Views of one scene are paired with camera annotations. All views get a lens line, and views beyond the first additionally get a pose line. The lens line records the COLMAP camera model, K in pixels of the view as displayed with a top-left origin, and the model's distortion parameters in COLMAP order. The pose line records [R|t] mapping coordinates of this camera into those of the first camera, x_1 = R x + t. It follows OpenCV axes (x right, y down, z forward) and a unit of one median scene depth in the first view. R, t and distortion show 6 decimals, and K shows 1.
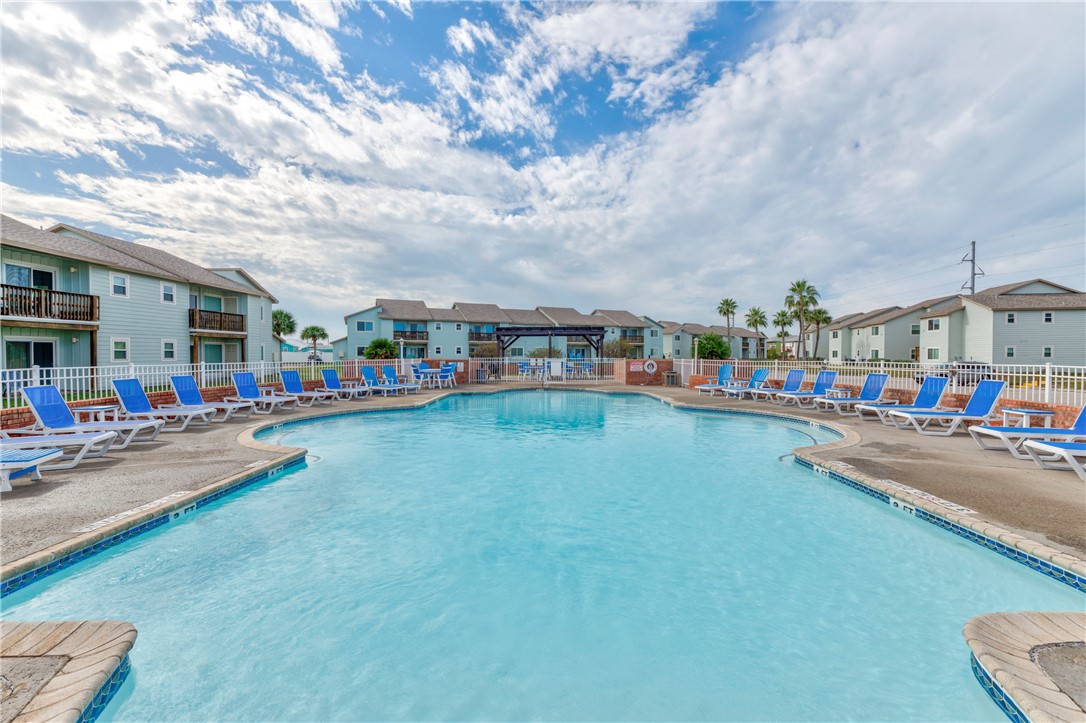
lens RADIAL K [[421.2, 0, 543.0], [0, 421.2, 361.5], [0, 0, 1]] dist [-0.001784, -0.000357]
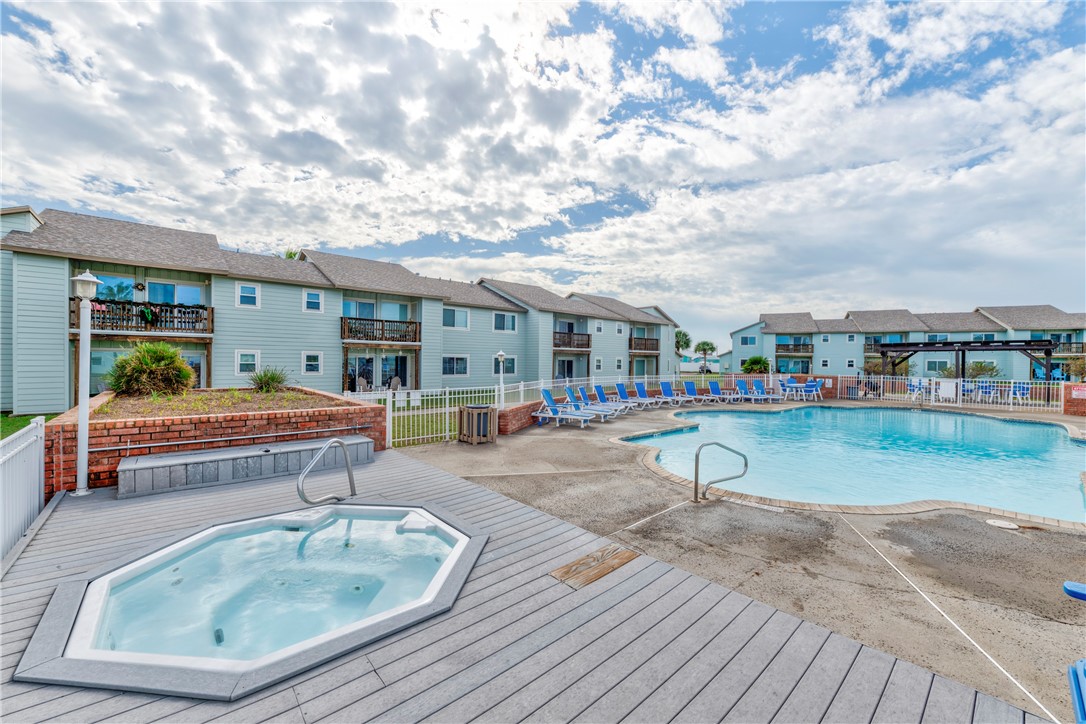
lens RADIAL K [[421.2, 0, 543.0], [0, 421.2, 362.0], [0, 0, 1]] dist [-0.001784, -0.000357]
pose [[0.649109, 0.007819, -0.760655, 0.145604], [-0.021906, 0.999725, -0.008417, -0.015513], [0.760380, 0.022126, 0.649101, -0.265977]]
